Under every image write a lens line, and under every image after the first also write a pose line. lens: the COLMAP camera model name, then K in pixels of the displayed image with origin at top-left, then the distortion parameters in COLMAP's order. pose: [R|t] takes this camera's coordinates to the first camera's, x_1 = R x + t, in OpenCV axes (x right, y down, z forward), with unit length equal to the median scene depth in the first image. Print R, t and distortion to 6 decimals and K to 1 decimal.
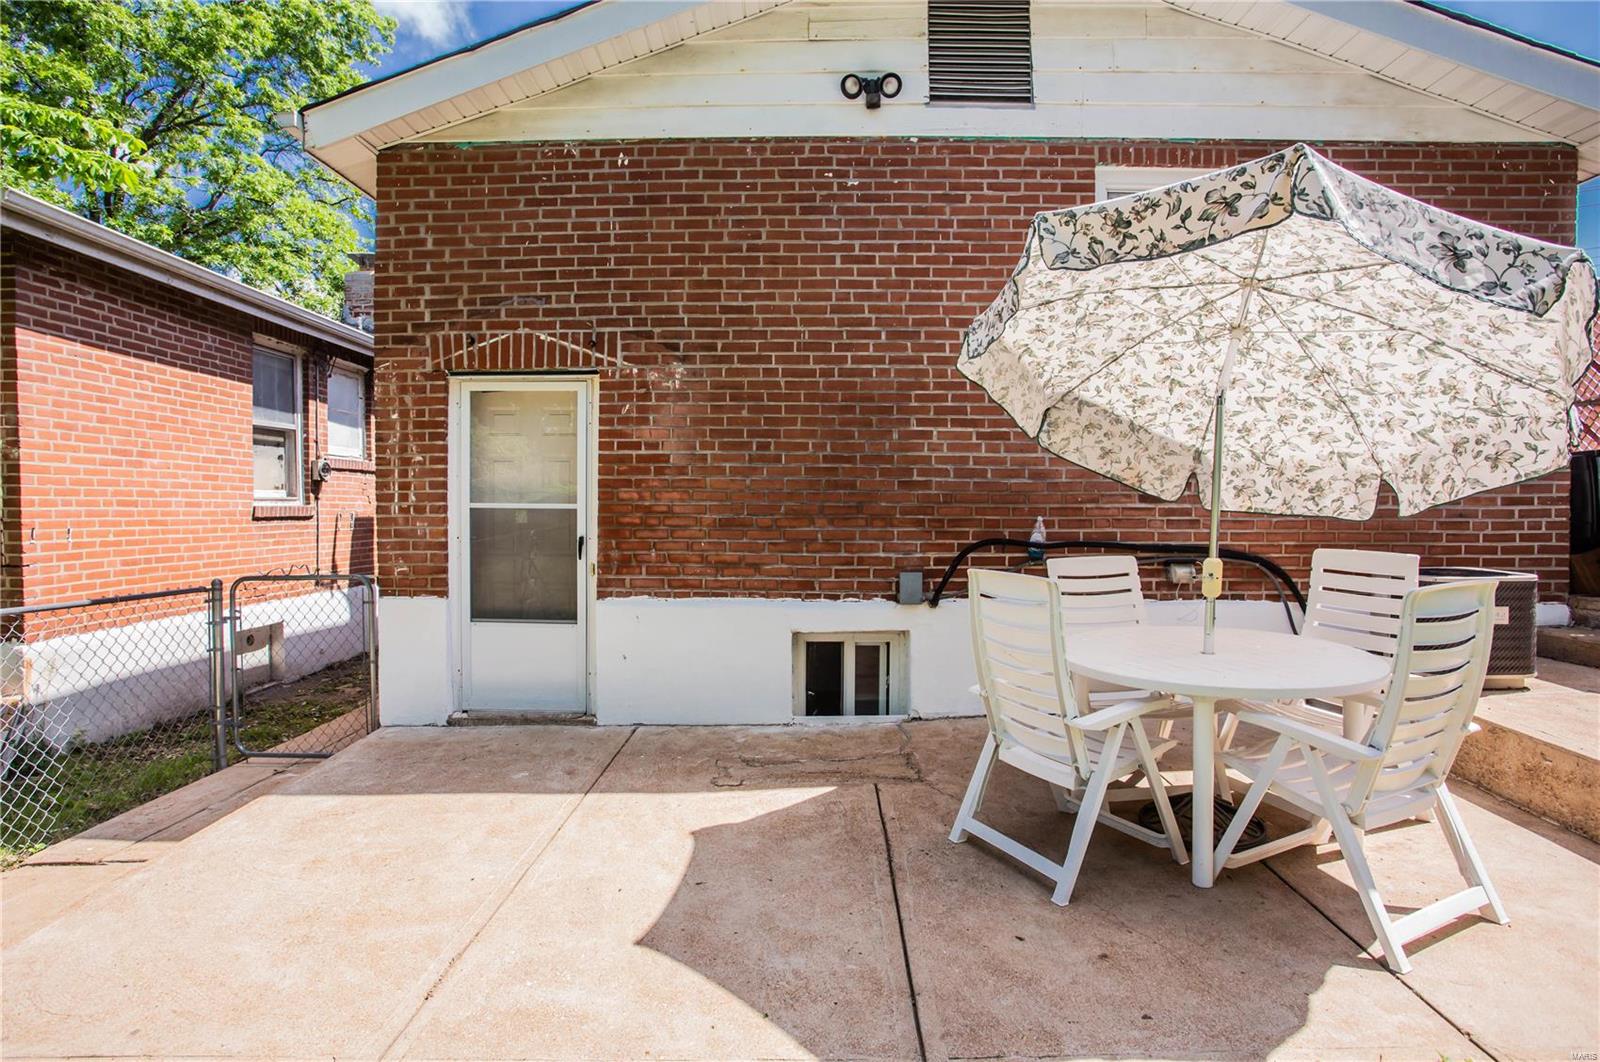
lens RADIAL K [[813.6, 0, 802.0], [0, 813.6, 515.4], [0, 0, 1]] dist [-0.080556, 0.048033]
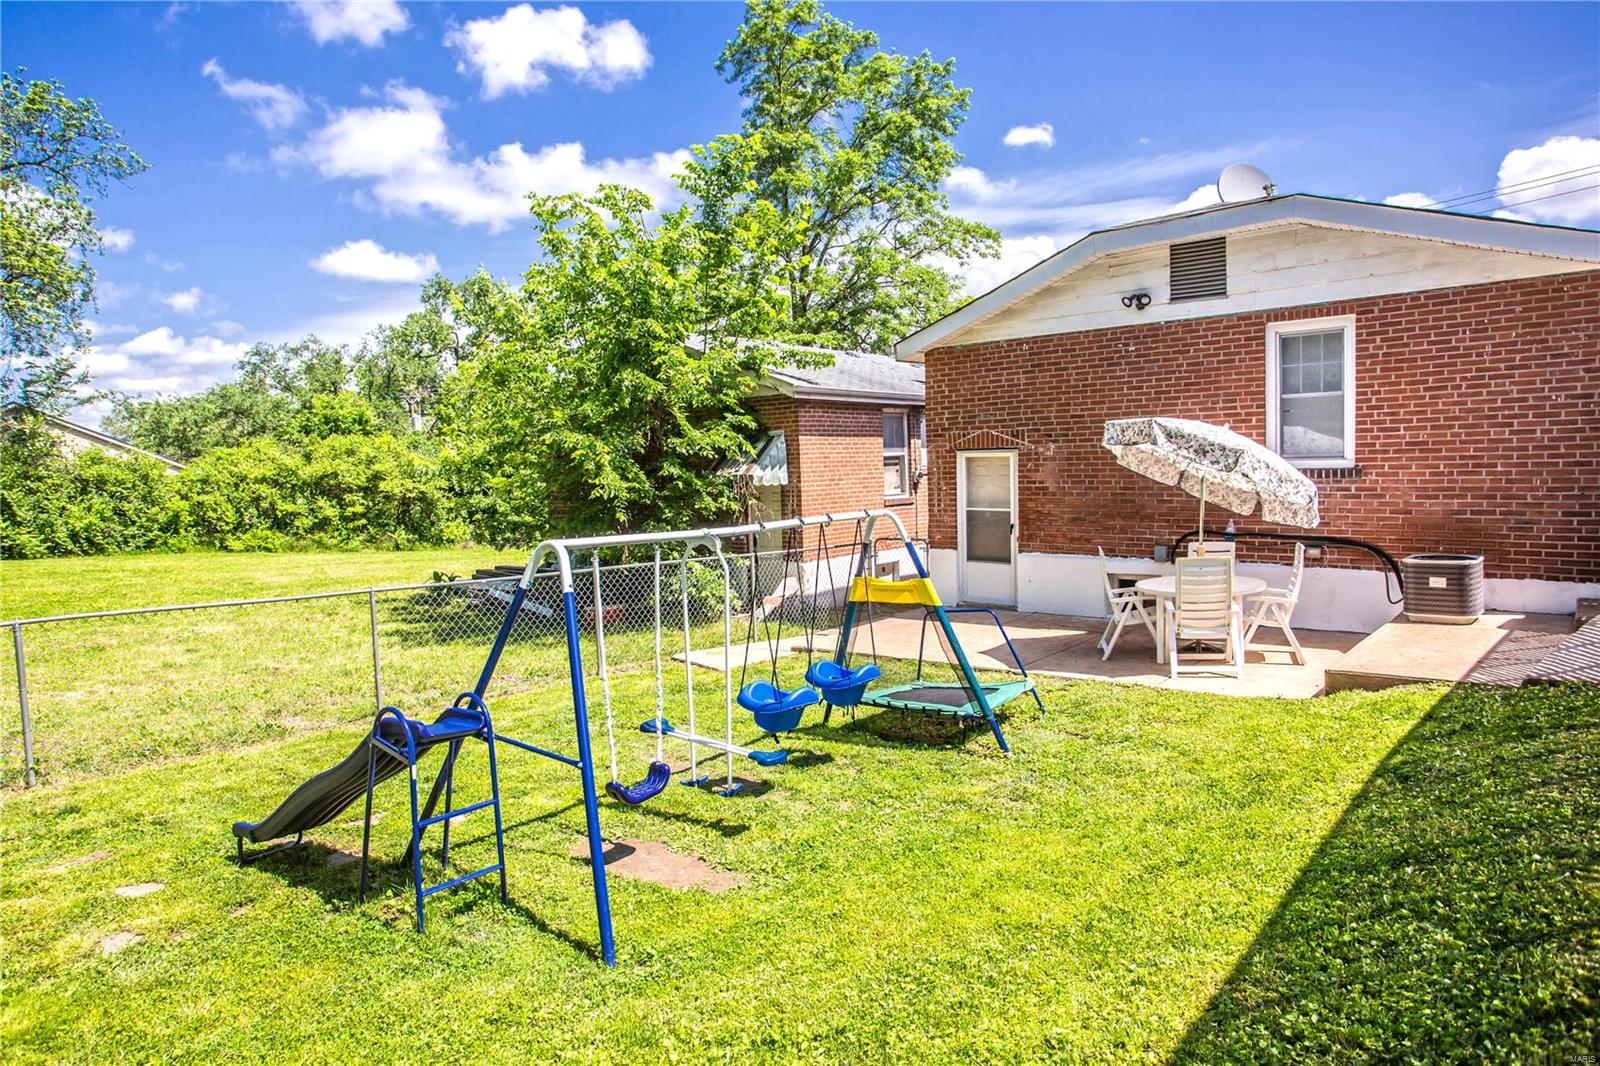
lens RADIAL K [[956.3, 0, 799.8], [0, 956.3, 499.2], [0, 0, 1]] dist [-0.000784, 0.000524]
pose [[0.762459, 0.003835, -0.647025, 0.958458], [0.015296, 0.999596, 0.023949, -0.111609], [0.646856, -0.028156, 0.762093, -1.325537]]
